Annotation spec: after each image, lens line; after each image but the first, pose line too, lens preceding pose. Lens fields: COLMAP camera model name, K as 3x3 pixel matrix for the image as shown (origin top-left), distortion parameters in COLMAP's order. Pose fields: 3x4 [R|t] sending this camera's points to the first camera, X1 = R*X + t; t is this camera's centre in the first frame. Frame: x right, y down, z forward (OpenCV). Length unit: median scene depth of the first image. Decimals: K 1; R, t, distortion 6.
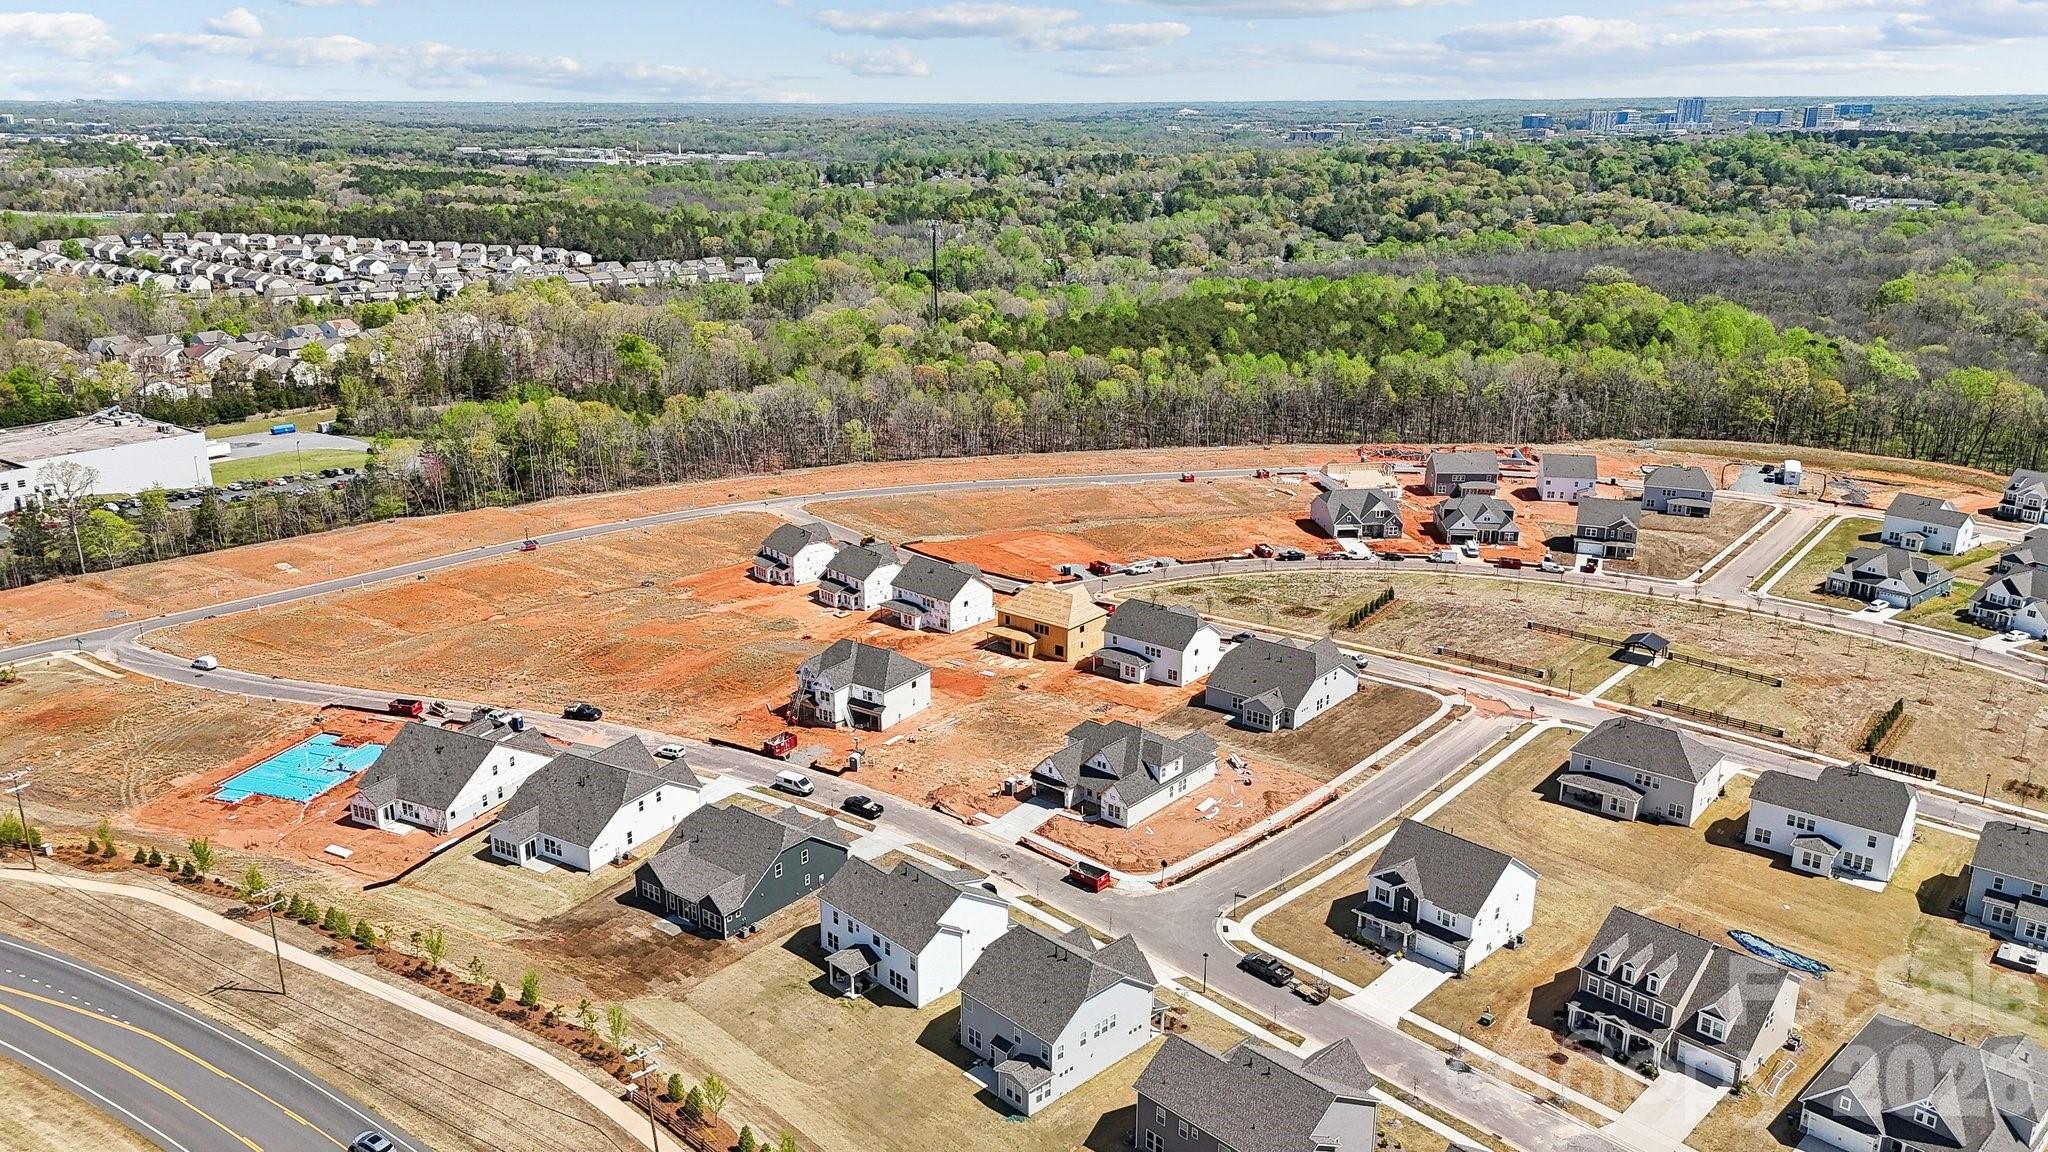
lens RADIAL K [[1499.8, 0, 1024.0], [0, 1499.8, 576.0], [0, 0, 1]] dist [0.064190, -0.055893]
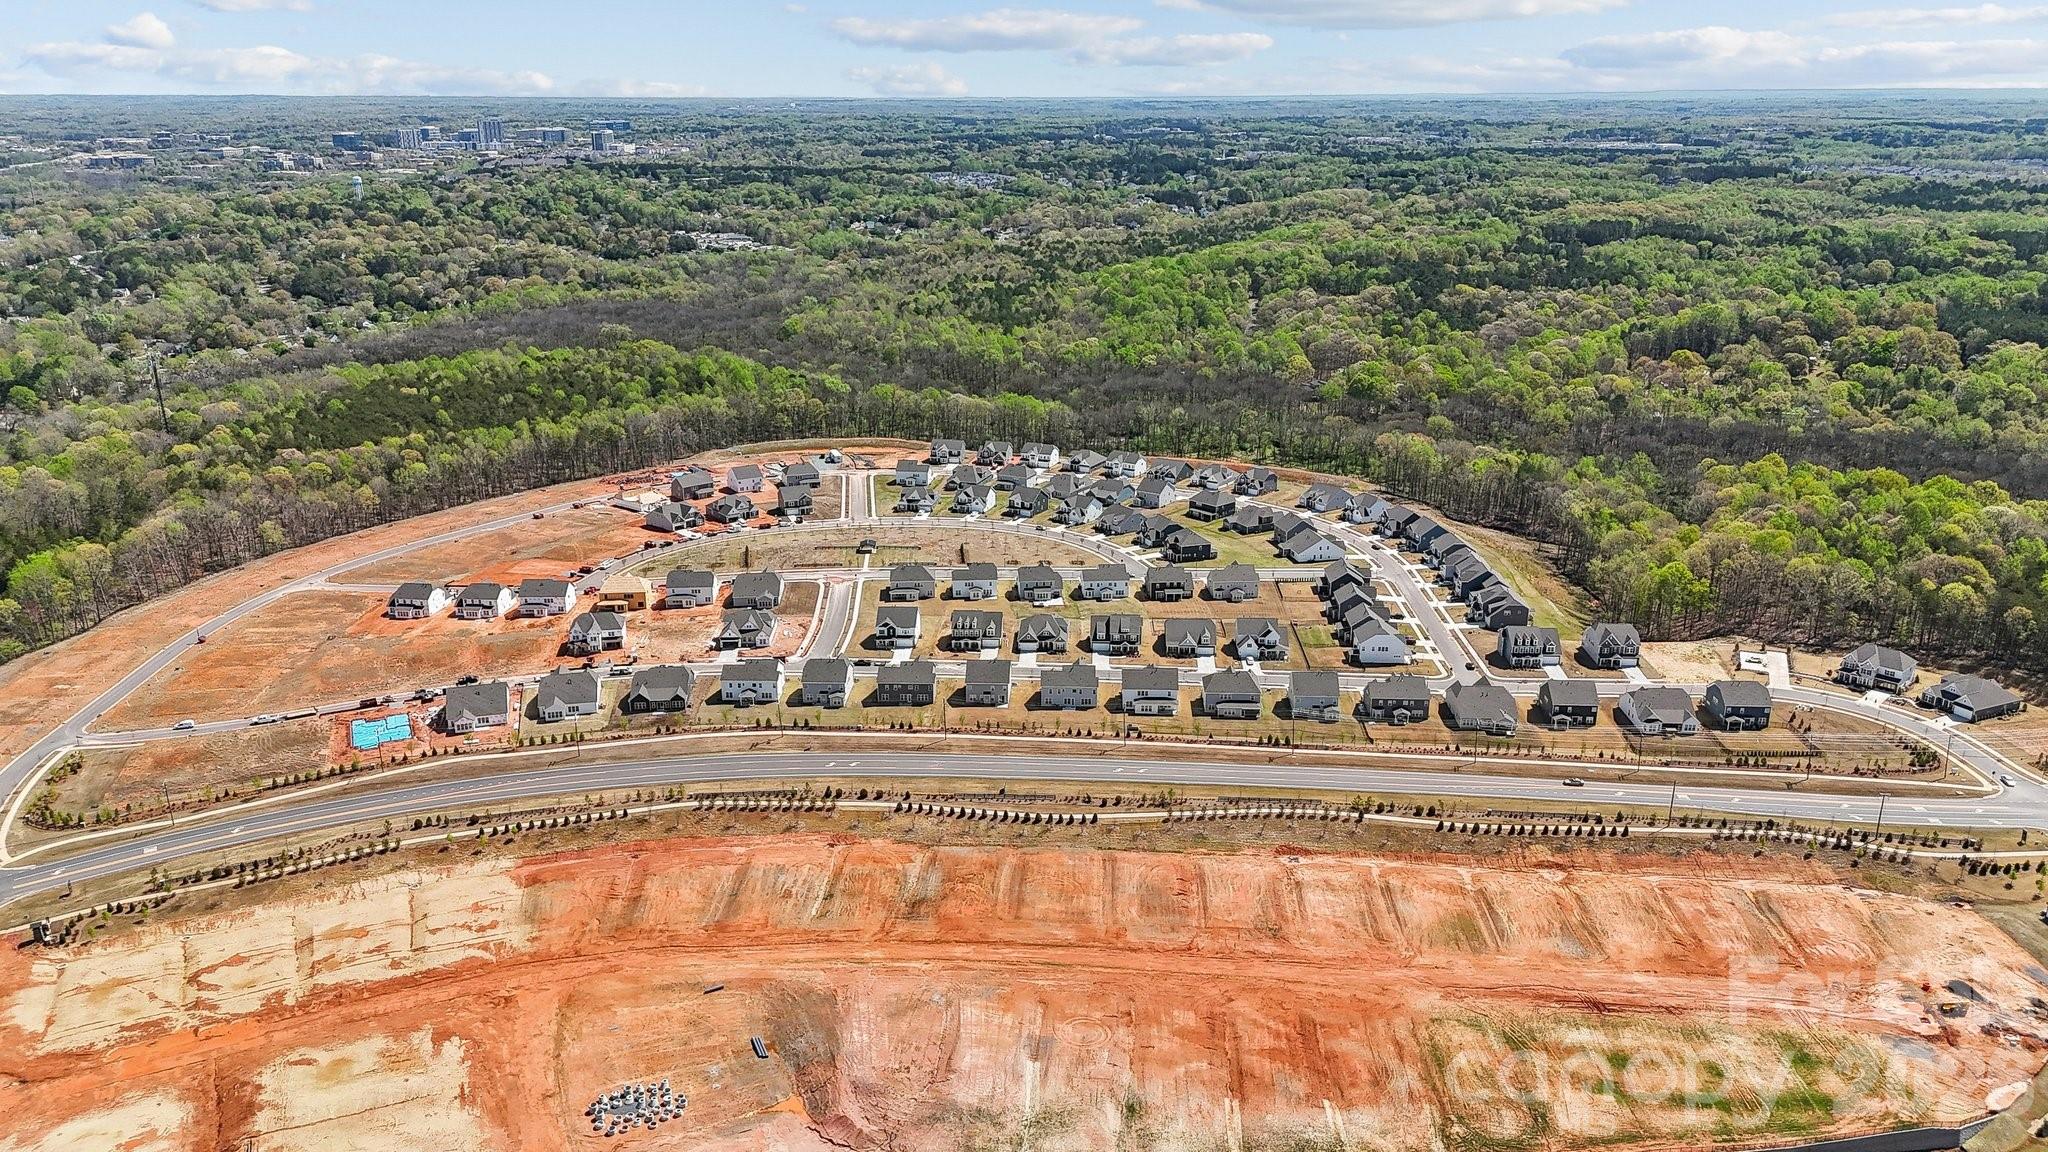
lens RADIAL K [[1499.8, 0, 1024.0], [0, 1499.8, 576.0], [0, 0, 1]] dist [0.064190, -0.055893]
pose [[0.726080, -0.211350, 0.654323, -0.768039], [0.204637, 0.974891, 0.087817, -0.050507], [-0.656454, 0.070136, 0.751099, -0.732431]]
